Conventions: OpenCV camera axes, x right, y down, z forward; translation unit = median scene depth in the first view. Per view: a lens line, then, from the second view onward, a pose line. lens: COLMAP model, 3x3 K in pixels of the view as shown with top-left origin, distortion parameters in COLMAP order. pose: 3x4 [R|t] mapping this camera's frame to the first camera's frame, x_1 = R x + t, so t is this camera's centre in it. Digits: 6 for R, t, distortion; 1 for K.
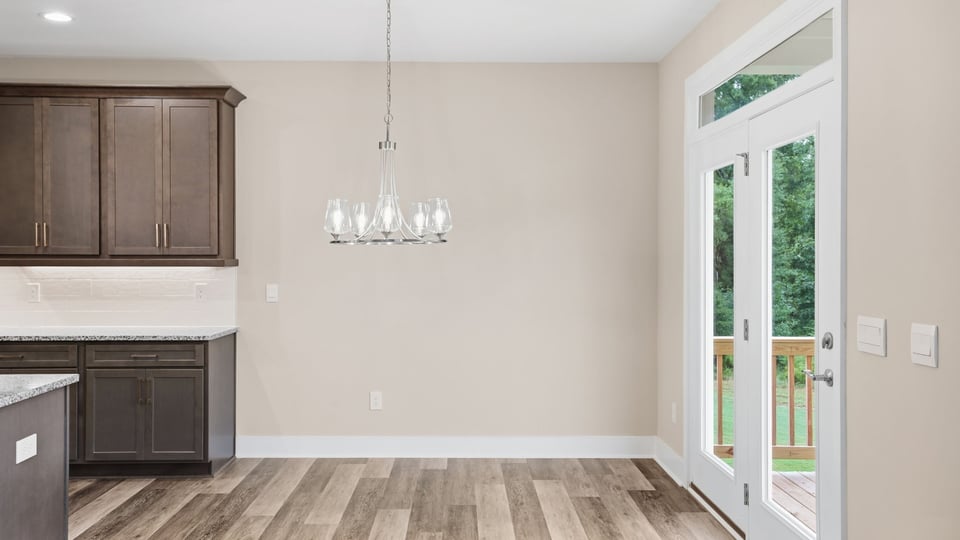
lens RADIAL K [[745.5, 0, 442.4], [0, 745.5, 263.2], [0, 0, 1]] dist [0.034538, 0.003593]
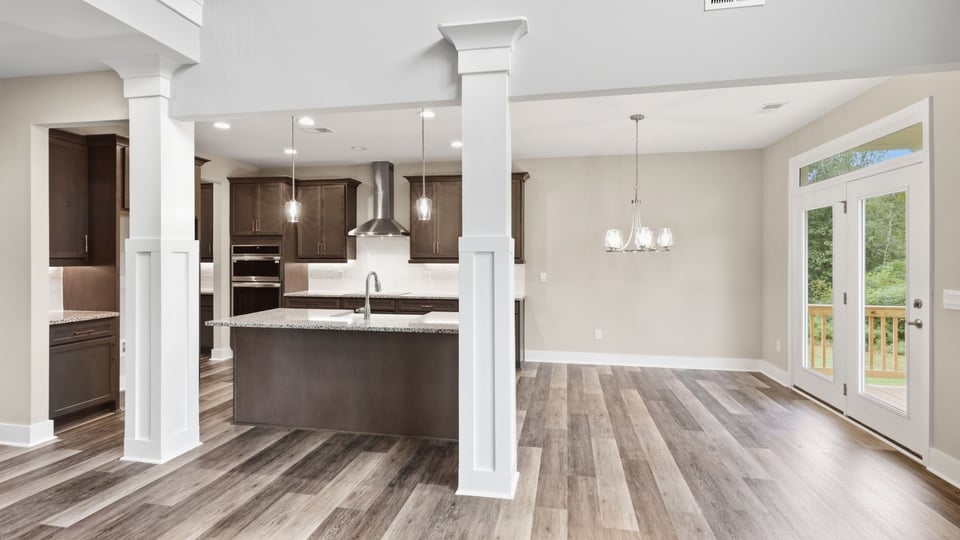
lens RADIAL K [[426.1, 0, 482.5], [0, 426.1, 261.6], [0, 0, 1]] dist [-0.000757, 0.000172]
pose [[0.981337, 0.000442, -0.192297, -0.181293], [-0.000901, 0.999997, -0.002301, 0.002036], [0.192295, 0.002431, 0.981334, -0.123933]]
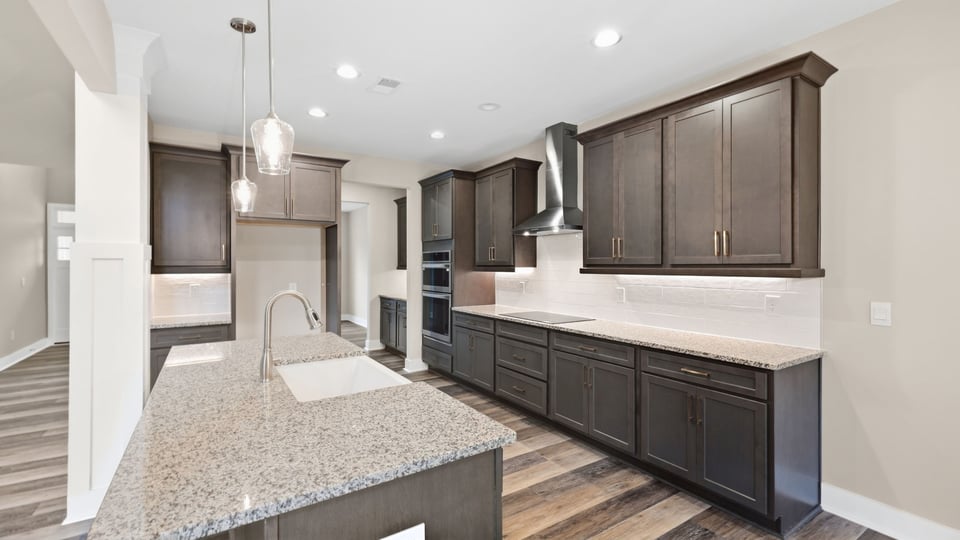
lens RADIAL K [[411.4, 0, 475.2], [0, 411.4, 265.6], [0, 0, 1]] dist [0.001540, 0.000009]
pose [[0.544694, -0.002803, -0.838630, -0.108441], [-0.006565, 0.999950, -0.007606, -0.003170], [0.838609, 0.009649, 0.544648, 0.457432]]
